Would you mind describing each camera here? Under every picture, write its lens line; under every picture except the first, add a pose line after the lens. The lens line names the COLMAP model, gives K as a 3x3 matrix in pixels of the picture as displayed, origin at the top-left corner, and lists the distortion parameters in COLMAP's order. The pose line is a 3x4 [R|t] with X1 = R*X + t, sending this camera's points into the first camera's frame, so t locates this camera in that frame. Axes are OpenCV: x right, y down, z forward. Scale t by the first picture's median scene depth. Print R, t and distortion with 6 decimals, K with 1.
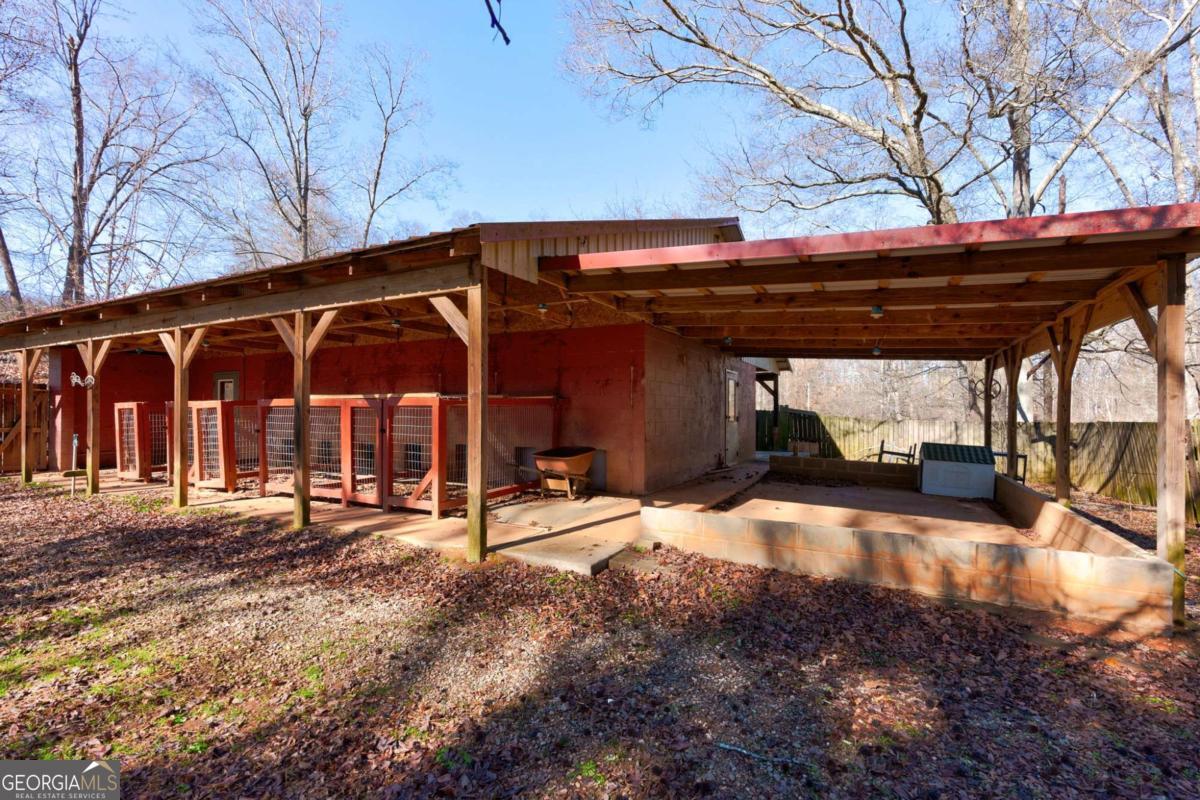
lens RADIAL K [[592.6, 0, 600.0], [0, 592.6, 400.0], [0, 0, 1]] dist [-0.003045, -0.000640]
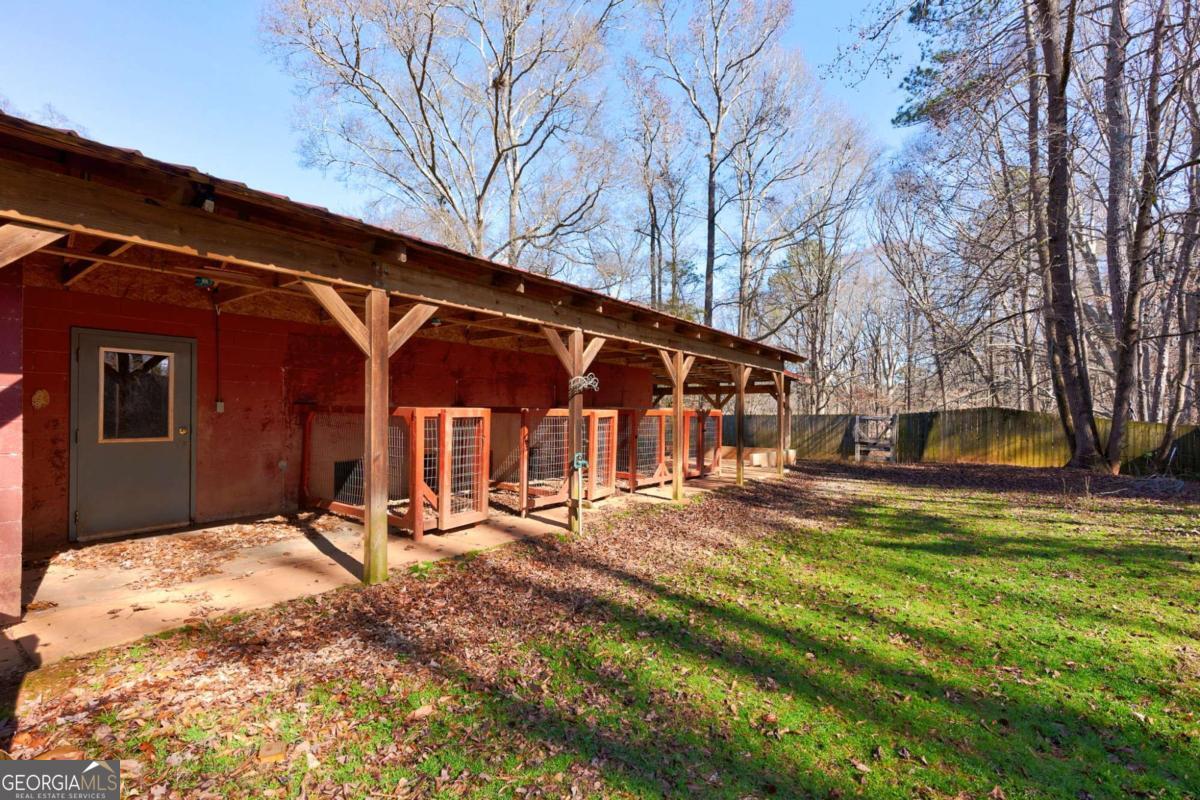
lens RADIAL K [[573.3, 0, 614.1], [0, 573.3, 409.6], [0, 0, 1]] dist [-0.000259, -0.000135]
pose [[0.066989, 0.024633, 0.997450, -1.321106], [0.006172, 0.999666, -0.025102, 0.021170], [-0.997735, 0.007838, 0.066815, 0.725906]]
